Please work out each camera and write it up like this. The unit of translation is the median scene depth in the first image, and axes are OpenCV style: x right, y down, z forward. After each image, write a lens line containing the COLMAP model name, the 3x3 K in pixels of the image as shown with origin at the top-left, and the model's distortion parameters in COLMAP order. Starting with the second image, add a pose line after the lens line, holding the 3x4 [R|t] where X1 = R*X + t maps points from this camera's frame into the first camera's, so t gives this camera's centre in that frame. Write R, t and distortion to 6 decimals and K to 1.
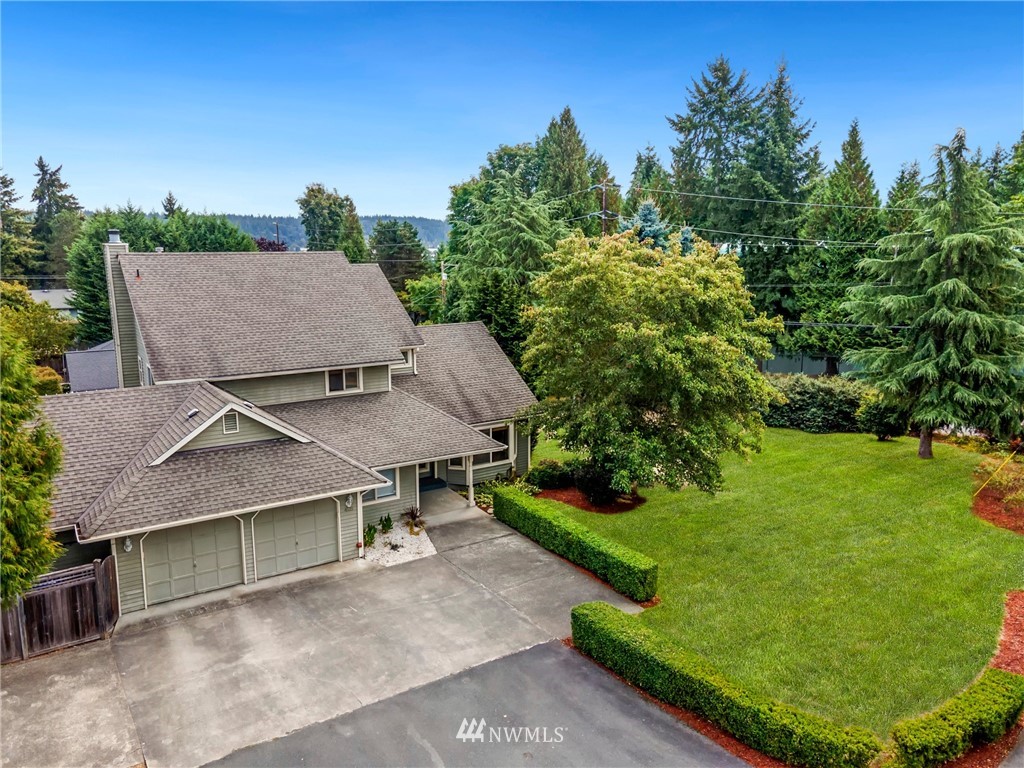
lens RADIAL K [[765.3, 0, 509.4], [0, 765.3, 376.4], [0, 0, 1]] dist [0.067755, 0.001094]
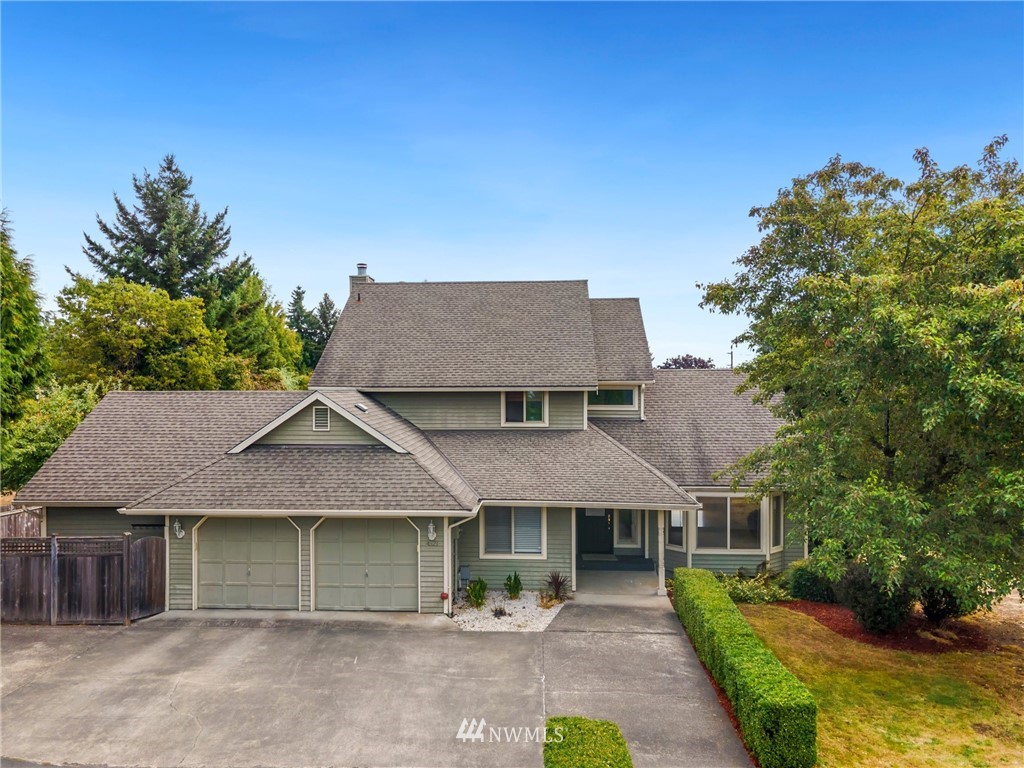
lens RADIAL K [[765.3, 0, 503.9], [0, 765.3, 404.3], [0, 0, 1]] dist [0.067755, 0.001094]
pose [[0.802991, 0.009515, -0.595916, 0.304928], [-0.106144, 0.986171, -0.127282, 0.127753], [0.586464, 0.165460, 0.792896, 0.420906]]
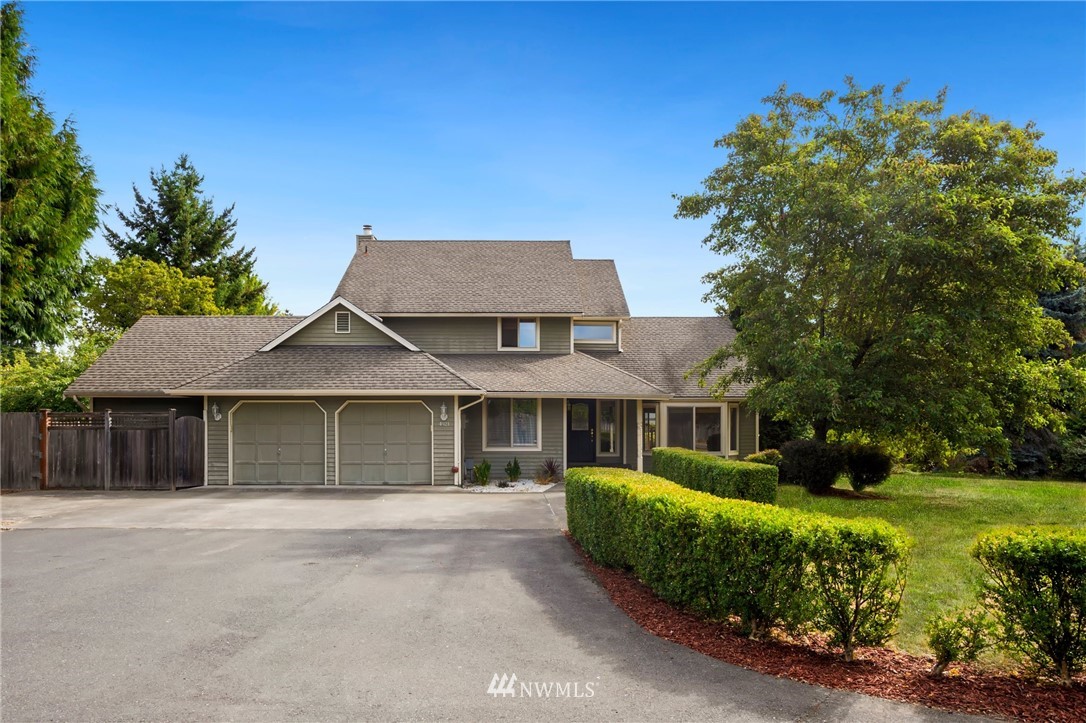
lens RADIAL K [[706.0, 0, 533.0], [0, 706.0, 422.6], [0, 0, 1]] dist [-0.015481, 0.016091]
pose [[0.849633, 0.000173, -0.527375, 0.299954], [-0.095721, 0.983441, -0.153890, 0.287764], [0.518615, 0.181231, 0.835580, 0.392436]]
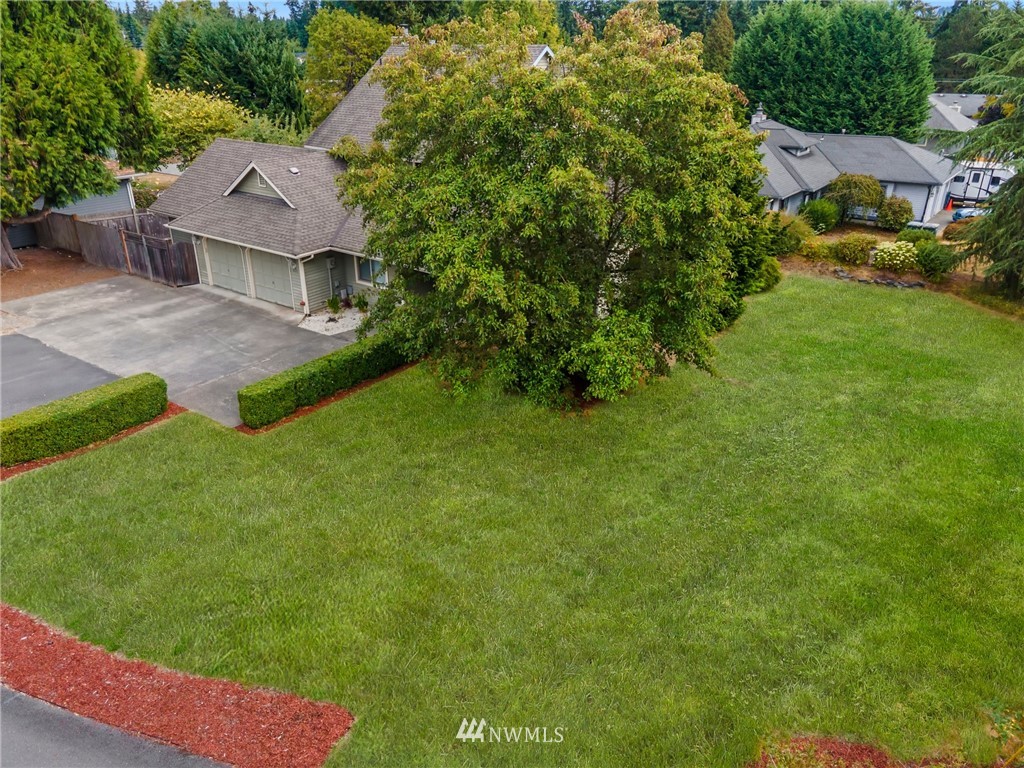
lens RADIAL K [[765.3, 0, 510.4], [0, 765.3, 387.5], [0, 0, 1]] dist [0.067755, 0.001094]
pose [[0.352143, 0.387735, -0.851855, 1.037289], [-0.165099, 0.921615, 0.351239, -0.144189], [0.921270, 0.016954, 0.388555, 0.855861]]
